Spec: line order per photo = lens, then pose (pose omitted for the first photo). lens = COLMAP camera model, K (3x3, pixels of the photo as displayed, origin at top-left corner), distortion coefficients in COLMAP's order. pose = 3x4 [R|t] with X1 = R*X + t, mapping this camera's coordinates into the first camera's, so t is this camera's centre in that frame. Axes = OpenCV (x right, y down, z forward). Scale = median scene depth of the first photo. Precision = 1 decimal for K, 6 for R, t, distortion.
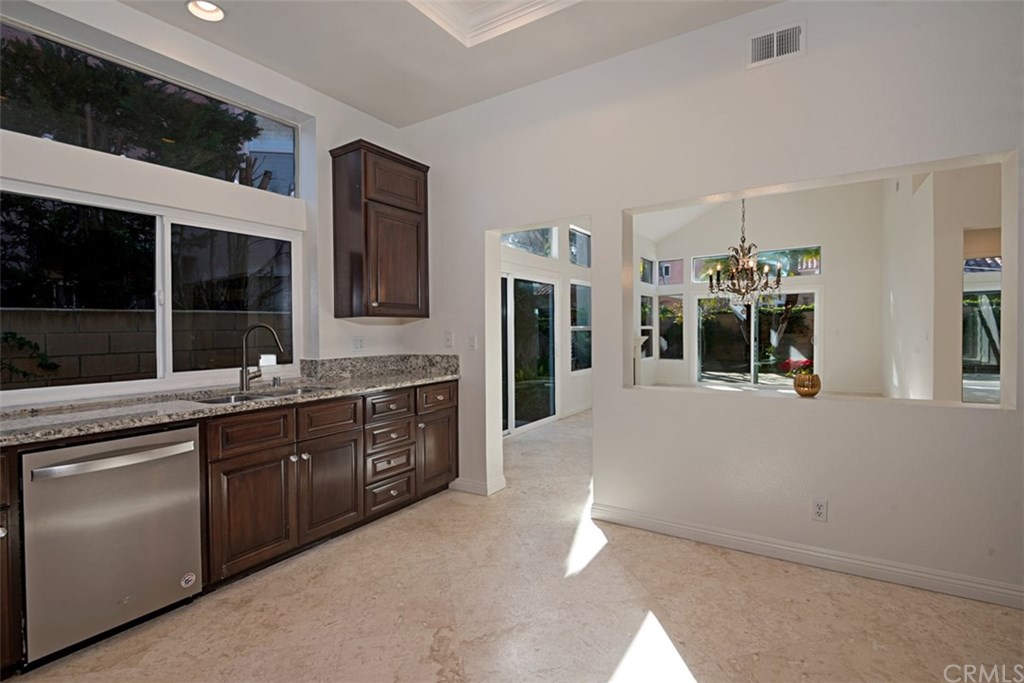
lens RADIAL K [[485.8, 0, 512.0], [0, 485.8, 341.5], [0, 0, 1]] dist [-0.004083, -0.000746]
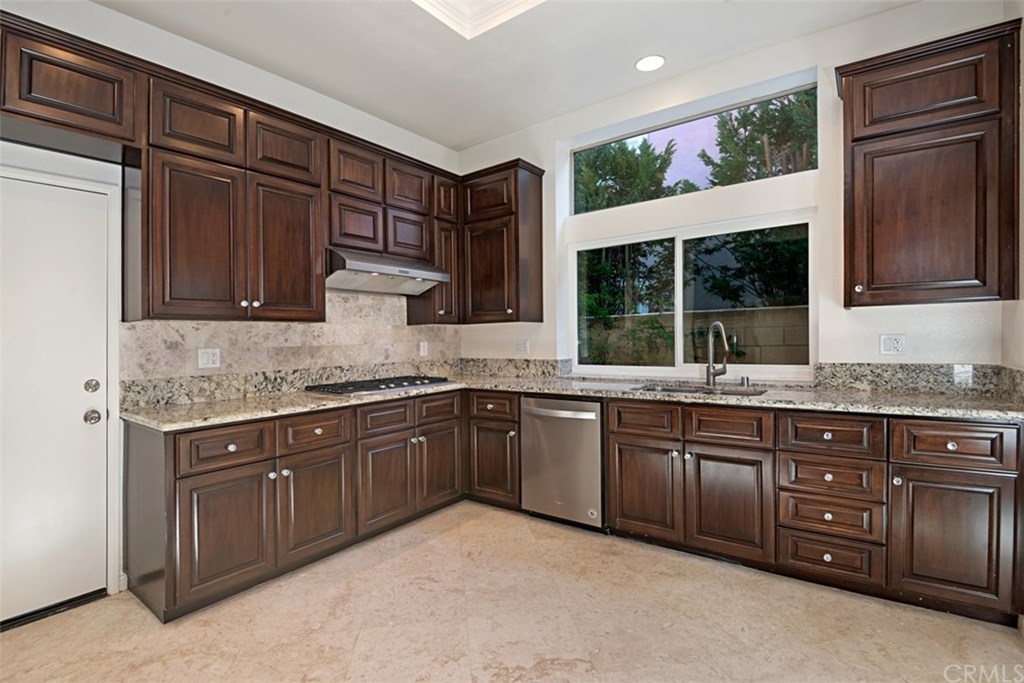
lens RADIAL K [[494.0, 0, 513.2], [0, 494.0, 336.2], [0, 0, 1]] dist [-0.001344, -0.001558]
pose [[-0.058464, 0.018759, -0.998113, 0.600240], [-0.002405, 0.999818, 0.018932, -0.027404], [0.998287, 0.003507, -0.058408, 0.708300]]
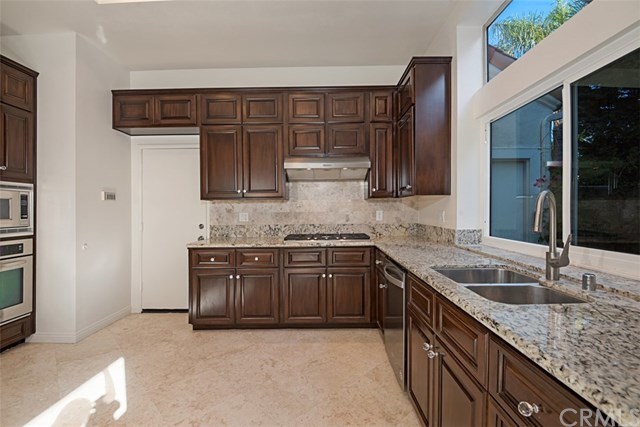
lens RADIAL K [[300.1, 0, 320.1], [0, 300.1, 209.5], [0, 0, 1]] dist [0.000218, -0.000109]
pose [[-0.844800, 0.028039, -0.534347, 0.000897], [0.013637, 0.999430, 0.030884, -0.029905], [0.534909, 0.018804, -0.844701, 1.345196]]
